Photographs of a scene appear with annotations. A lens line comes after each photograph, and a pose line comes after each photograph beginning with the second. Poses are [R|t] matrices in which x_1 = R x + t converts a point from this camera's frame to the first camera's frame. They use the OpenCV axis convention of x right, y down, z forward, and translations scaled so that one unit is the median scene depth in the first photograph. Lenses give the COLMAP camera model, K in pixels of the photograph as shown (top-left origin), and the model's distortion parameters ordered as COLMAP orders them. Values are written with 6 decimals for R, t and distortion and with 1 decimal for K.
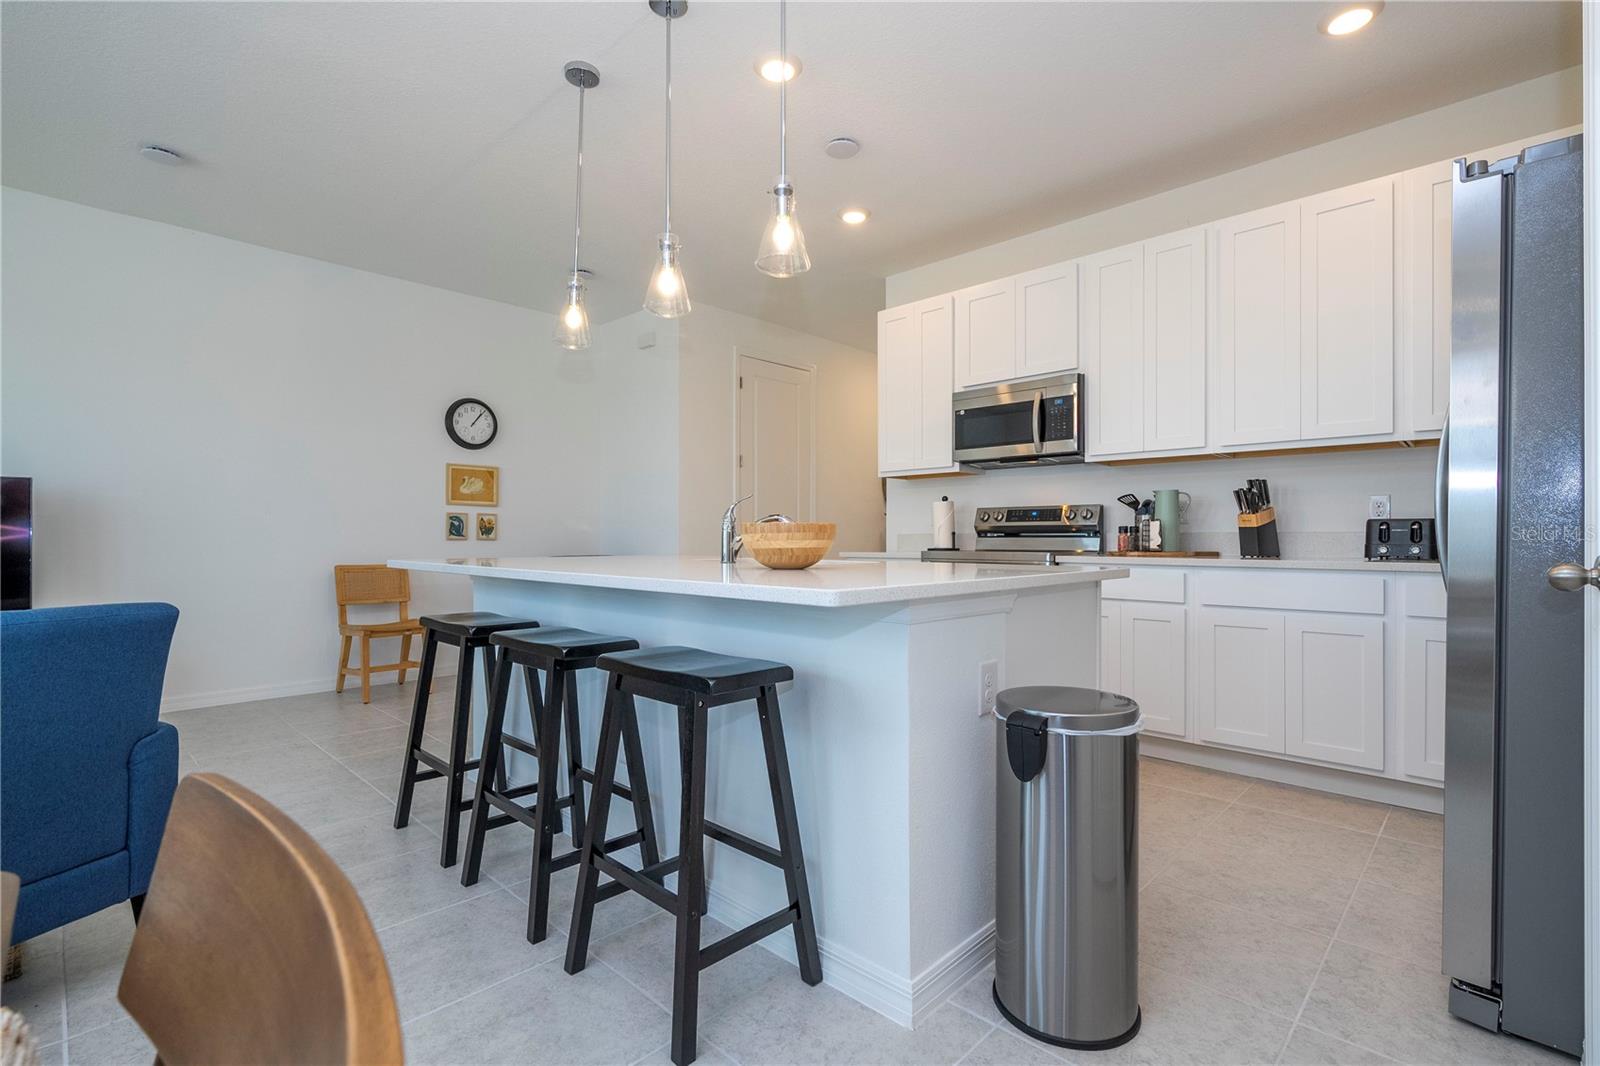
lens RADIAL K [[742.0, 0, 825.0], [0, 742.0, 533.4], [0, 0, 1]] dist [0.000383, 0.000118]
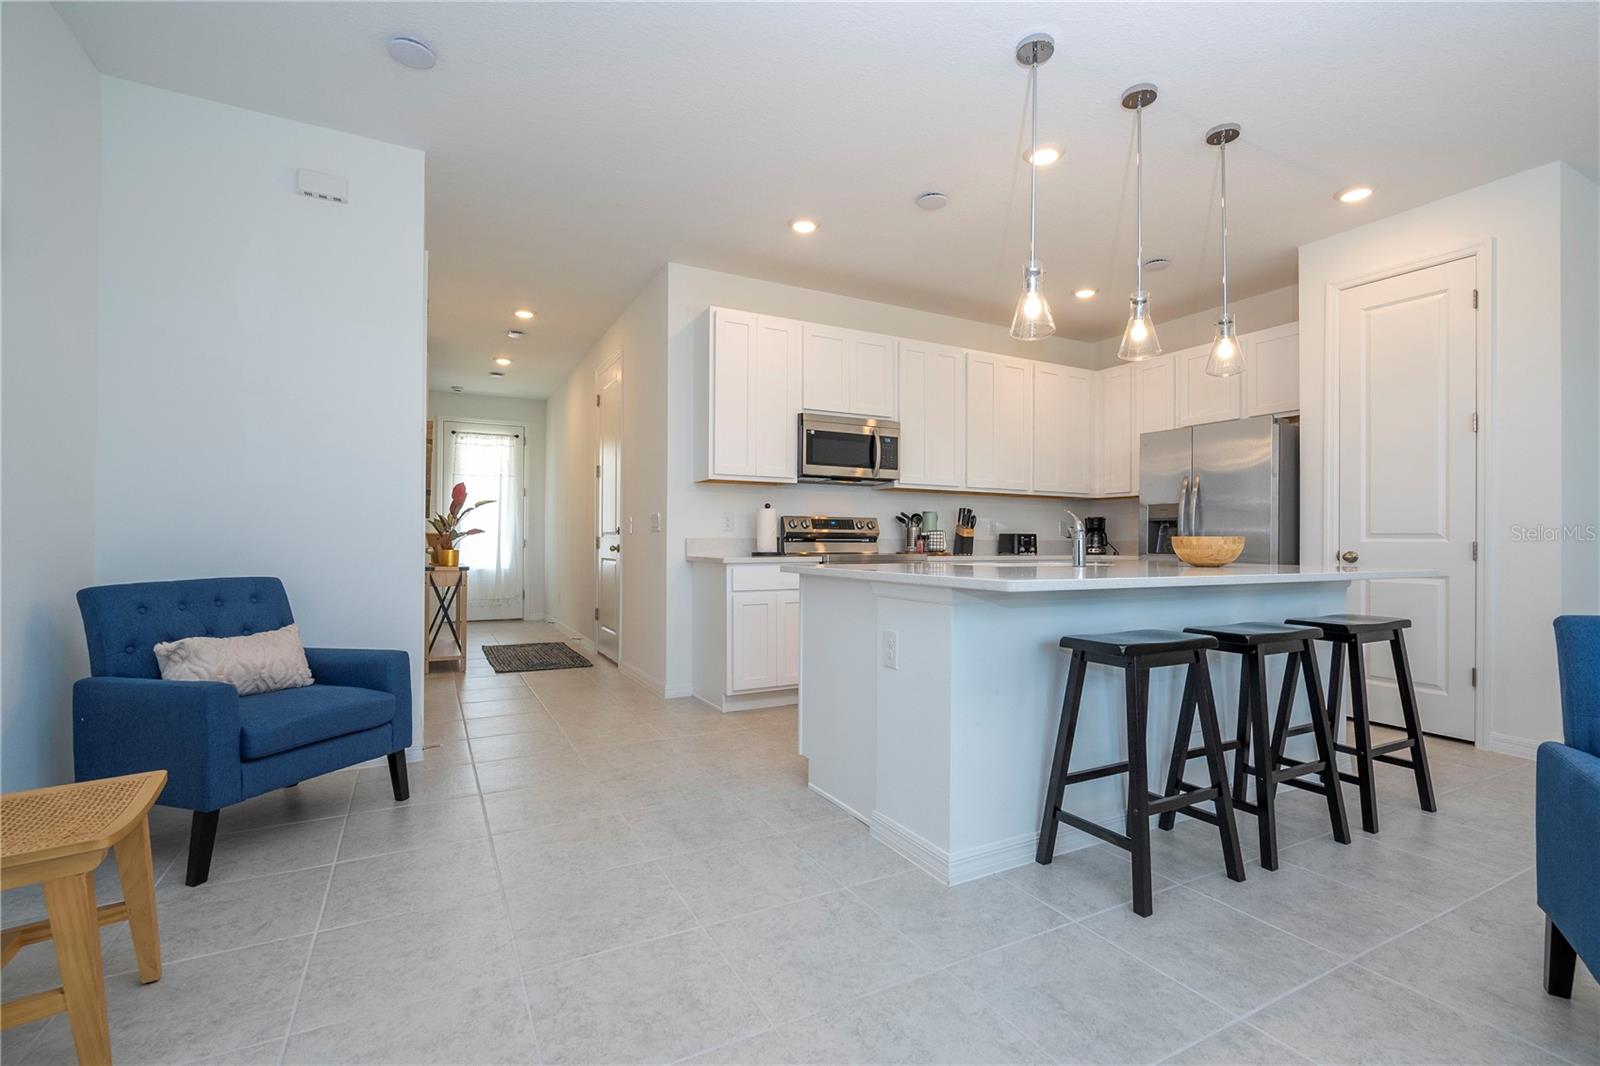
lens RADIAL K [[715.5, 0, 813.1], [0, 715.5, 534.4], [0, 0, 1]] dist [-0.001930, 0.000336]
pose [[0.321549, 0.006884, 0.946868, -0.915559], [-0.011204, 0.999931, -0.003465, -0.003458], [-0.946827, -0.009495, 0.321604, 0.698931]]
